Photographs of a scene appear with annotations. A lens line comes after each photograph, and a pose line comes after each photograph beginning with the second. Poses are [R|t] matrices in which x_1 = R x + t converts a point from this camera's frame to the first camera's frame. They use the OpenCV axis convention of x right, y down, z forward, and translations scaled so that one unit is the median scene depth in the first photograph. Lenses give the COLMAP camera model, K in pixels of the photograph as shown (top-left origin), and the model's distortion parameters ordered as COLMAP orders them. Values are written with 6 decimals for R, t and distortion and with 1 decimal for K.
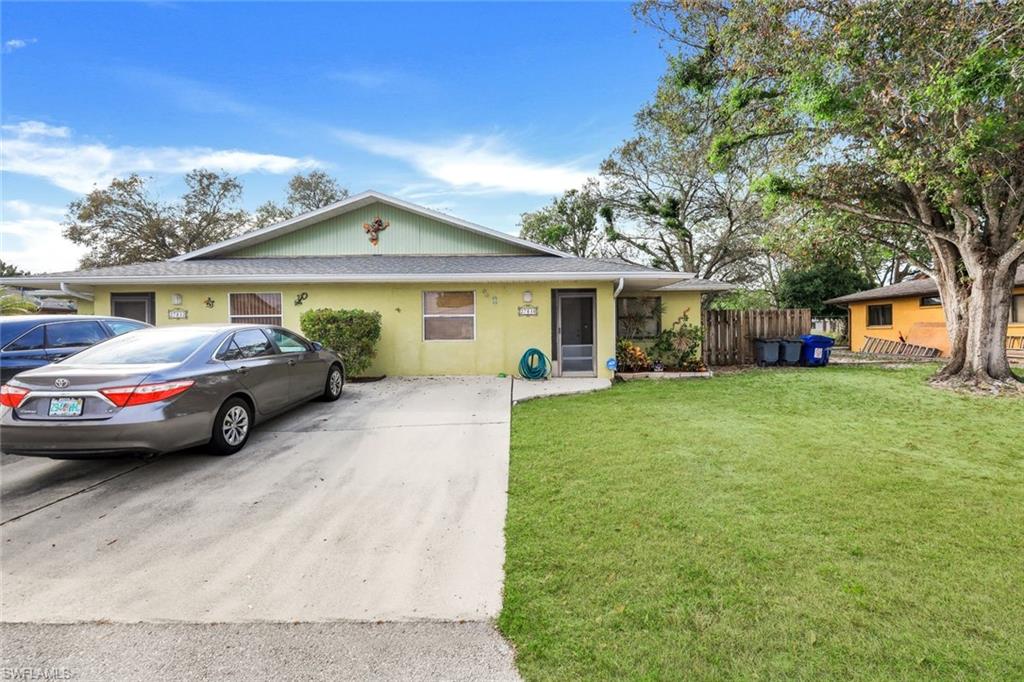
lens RADIAL K [[424.7, 0, 519.3], [0, 424.7, 326.9], [0, 0, 1]] dist [-0.000140, -0.000052]
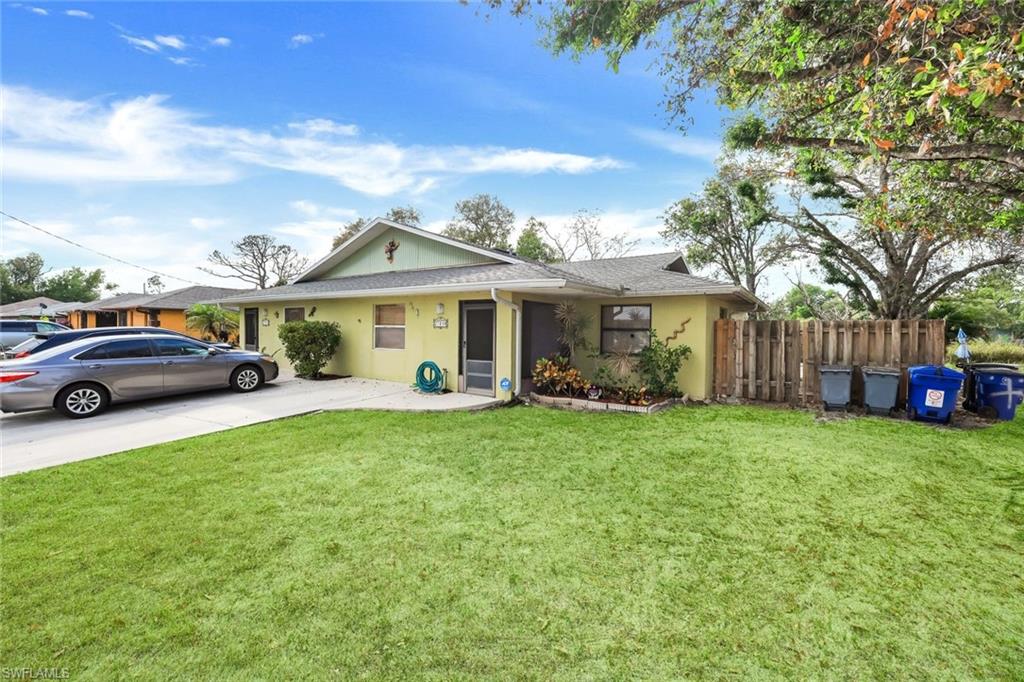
lens RADIAL K [[424.7, 0, 519.3], [0, 424.7, 326.9], [0, 0, 1]] dist [-0.000140, -0.000052]
pose [[0.823209, 0.018802, -0.567427, 0.737082], [-0.014664, 0.999822, 0.011856, -0.043155], [0.567549, -0.001440, 0.823339, 0.281294]]
